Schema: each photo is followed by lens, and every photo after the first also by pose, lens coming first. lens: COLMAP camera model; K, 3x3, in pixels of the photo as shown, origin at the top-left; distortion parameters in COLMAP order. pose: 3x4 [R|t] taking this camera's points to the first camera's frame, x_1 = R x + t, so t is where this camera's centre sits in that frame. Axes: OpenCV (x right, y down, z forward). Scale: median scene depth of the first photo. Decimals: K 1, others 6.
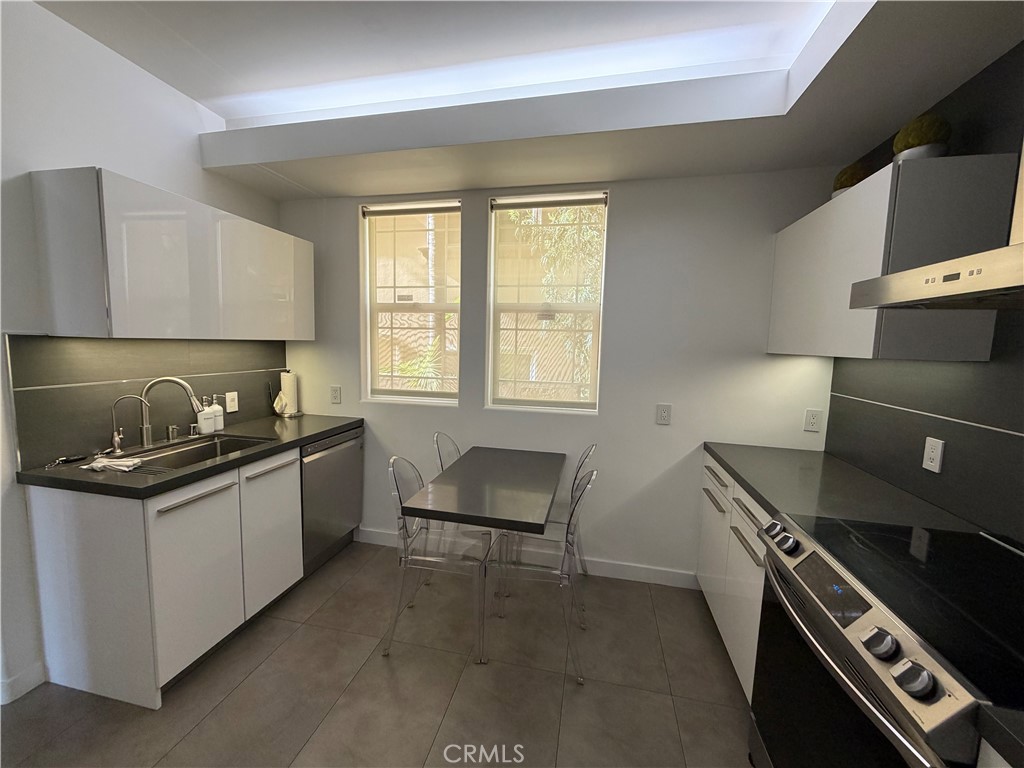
lens RADIAL K [[406.9, 0, 506.9], [0, 406.9, 384.7], [0, 0, 1]] dist [0.001489, -0.000265]
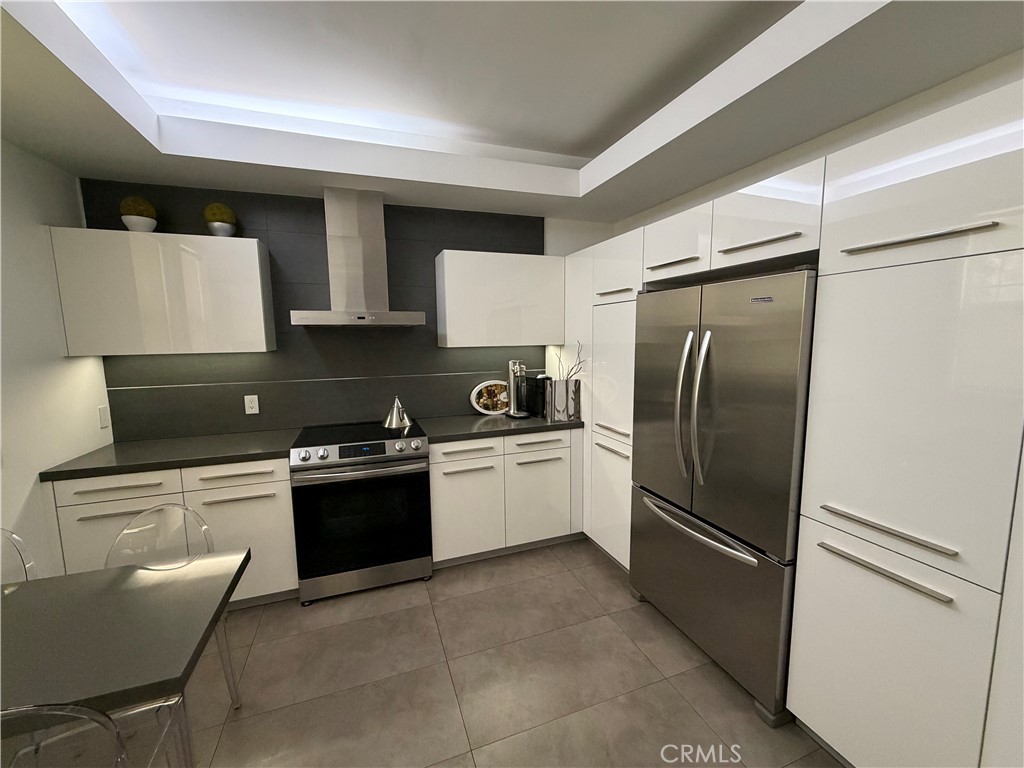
lens RADIAL K [[406.9, 0, 506.9], [0, 406.9, 384.7], [0, 0, 1]] dist [0.001489, -0.000265]
pose [[-0.540465, -0.119486, 0.832839, -0.633127], [0.086169, 0.976799, 0.196059, -0.102585], [-0.836942, 0.177728, -0.517630, 0.608940]]
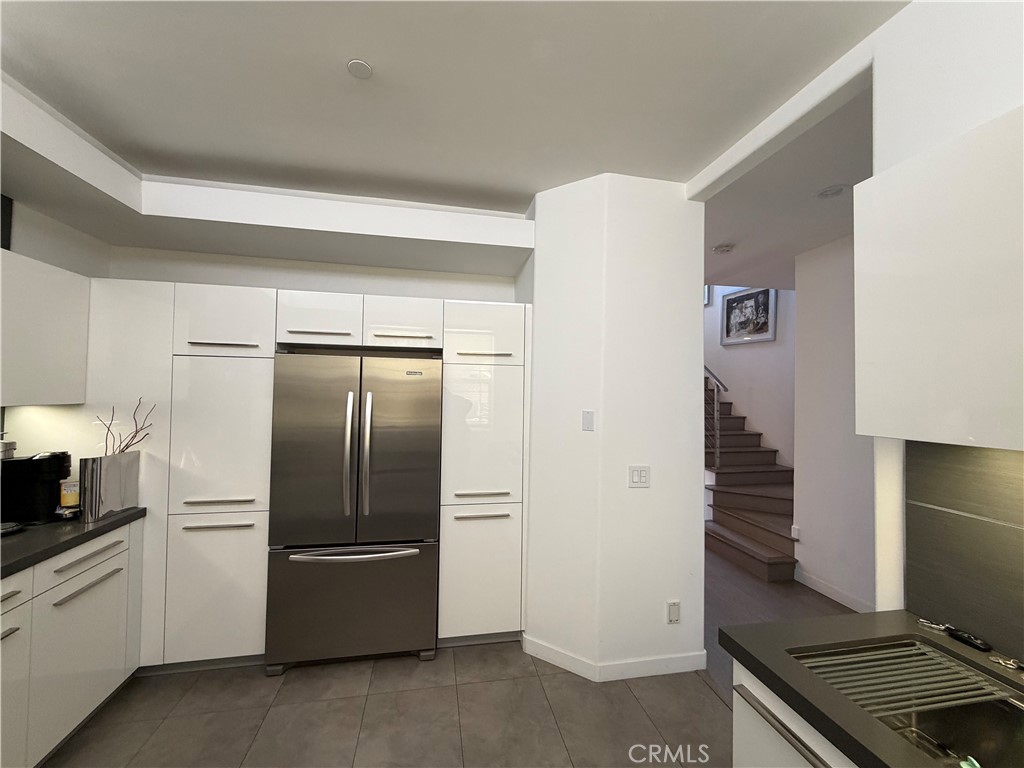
lens RADIAL K [[406.9, 0, 506.9], [0, 406.9, 384.7], [0, 0, 1]] dist [0.001489, -0.000265]
pose [[-0.917829, -0.048824, -0.393961, -0.136436], [-0.079450, 0.994922, 0.061797, -0.123795], [0.388943, 0.088019, -0.917047, 0.906799]]
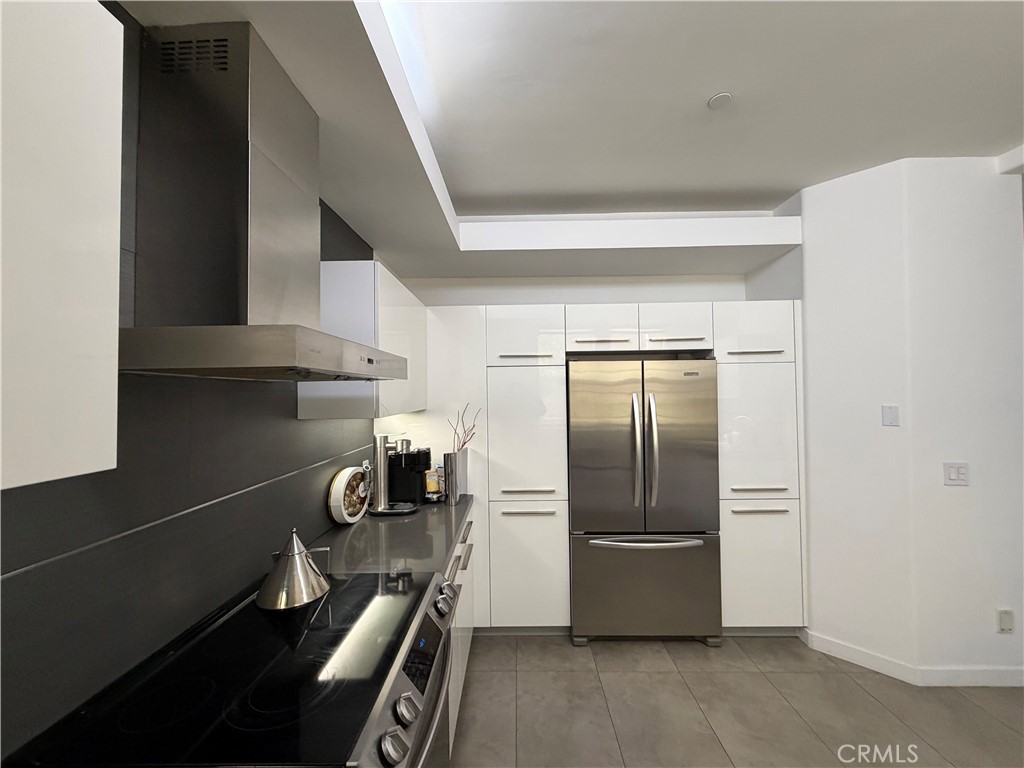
lens RADIAL K [[406.9, 0, 506.9], [0, 406.9, 384.7], [0, 0, 1]] dist [0.001489, -0.000265]
pose [[-0.980365, -0.015677, -0.196568, 0.335954], [-0.030742, 0.996797, 0.073827, -0.108199], [0.194781, 0.078421, -0.977707, 0.845775]]
